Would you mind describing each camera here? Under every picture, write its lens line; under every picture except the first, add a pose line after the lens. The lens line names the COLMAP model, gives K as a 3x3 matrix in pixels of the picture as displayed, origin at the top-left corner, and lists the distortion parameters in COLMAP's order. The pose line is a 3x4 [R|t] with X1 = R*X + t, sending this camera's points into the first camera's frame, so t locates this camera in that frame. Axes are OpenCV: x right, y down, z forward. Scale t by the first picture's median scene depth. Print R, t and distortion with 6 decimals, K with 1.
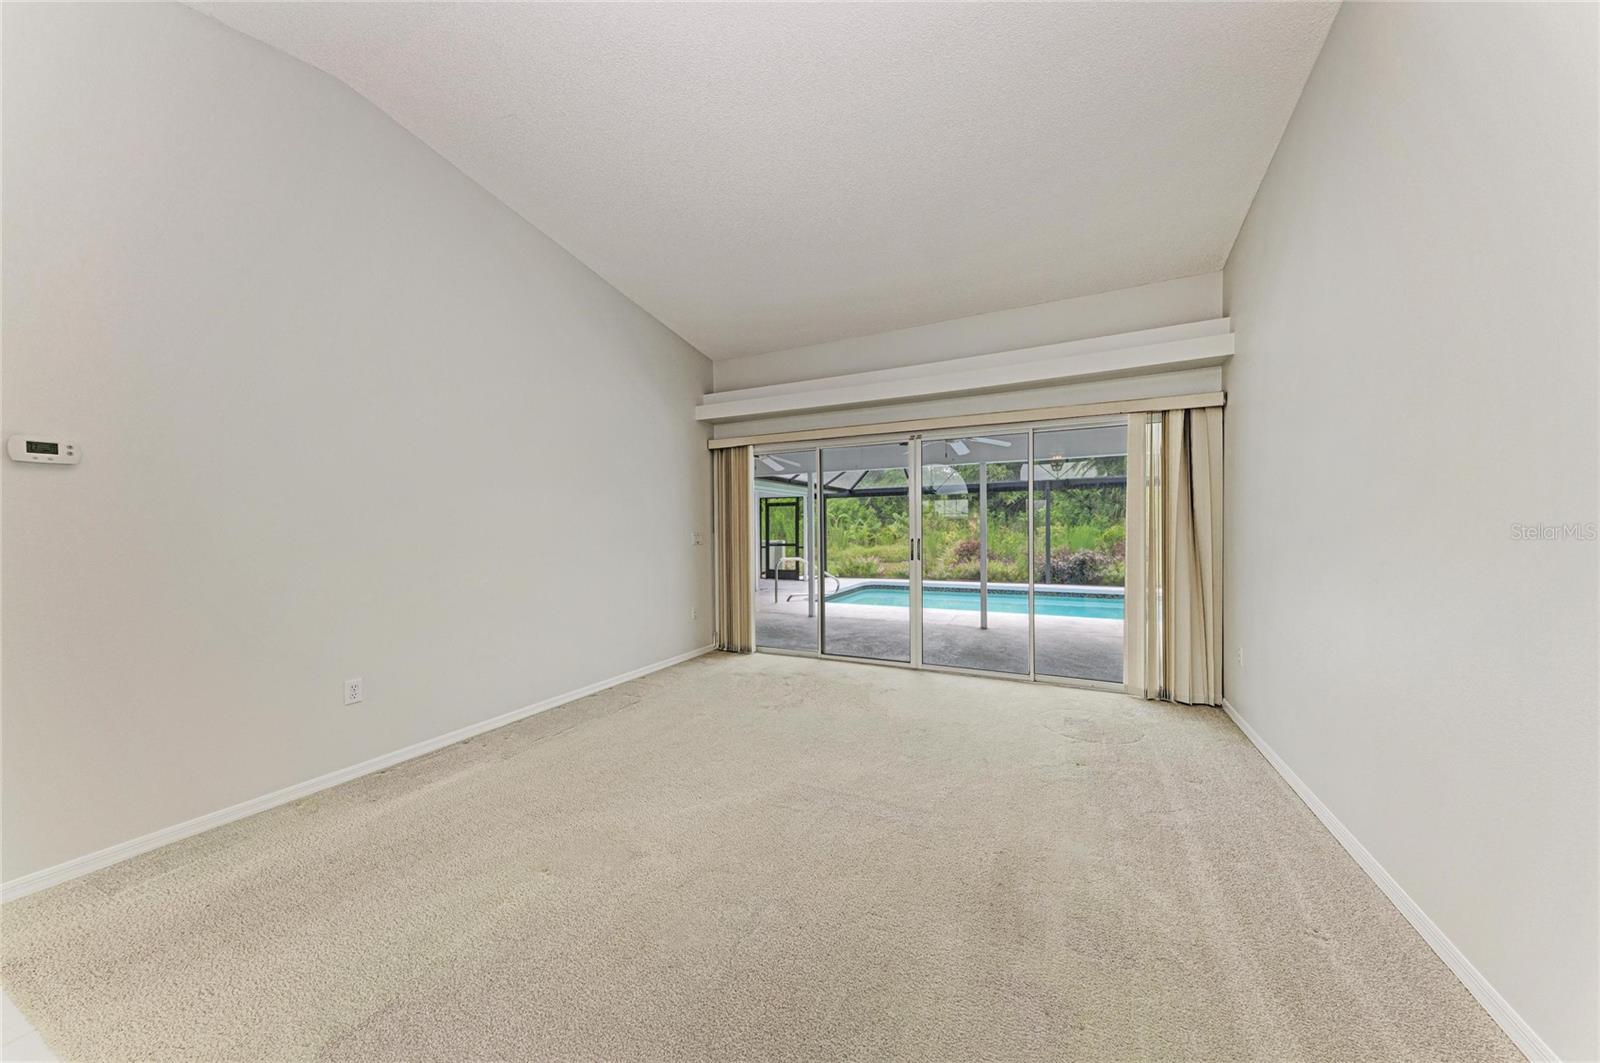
lens RADIAL K [[535.1, 0, 800.7], [0, 535.1, 526.1], [0, 0, 1]] dist [0.002007, 0.000006]
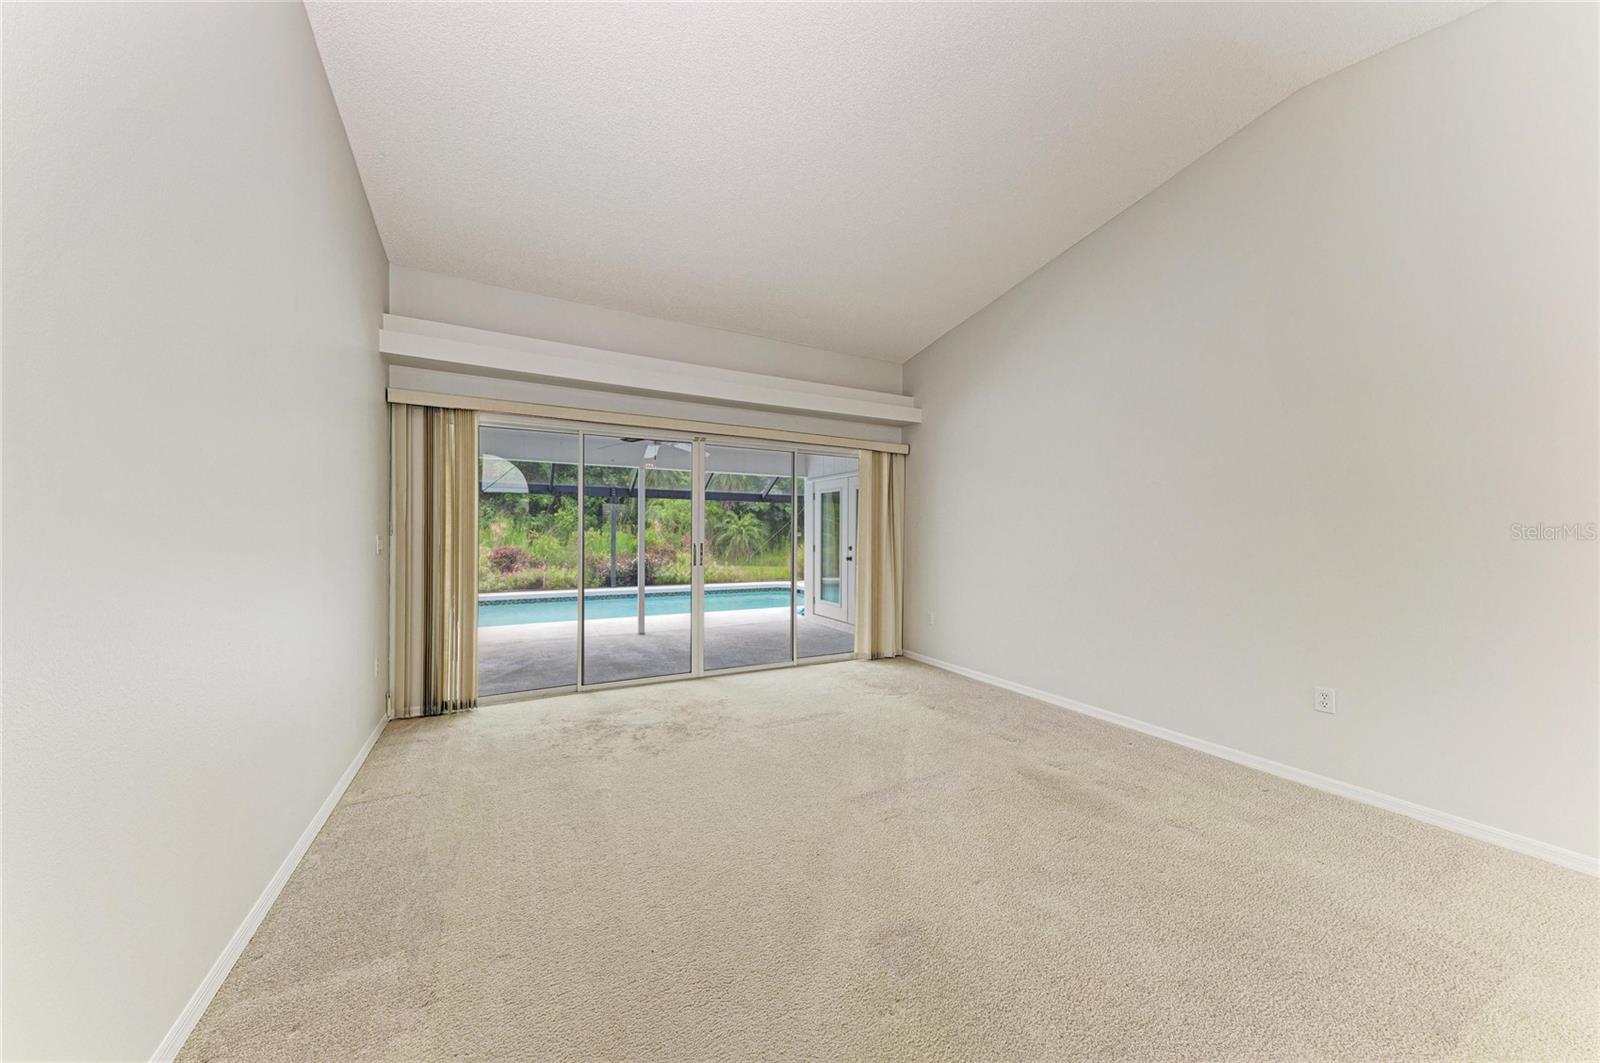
lens RADIAL K [[535.1, 0, 800.7], [0, 535.1, 526.1], [0, 0, 1]] dist [0.002007, 0.000006]
pose [[0.585550, 0.025448, 0.810237, -0.419472], [-0.017624, 0.999671, -0.018661, 0.006626], [-0.810445, -0.003353, 0.585806, 0.251795]]
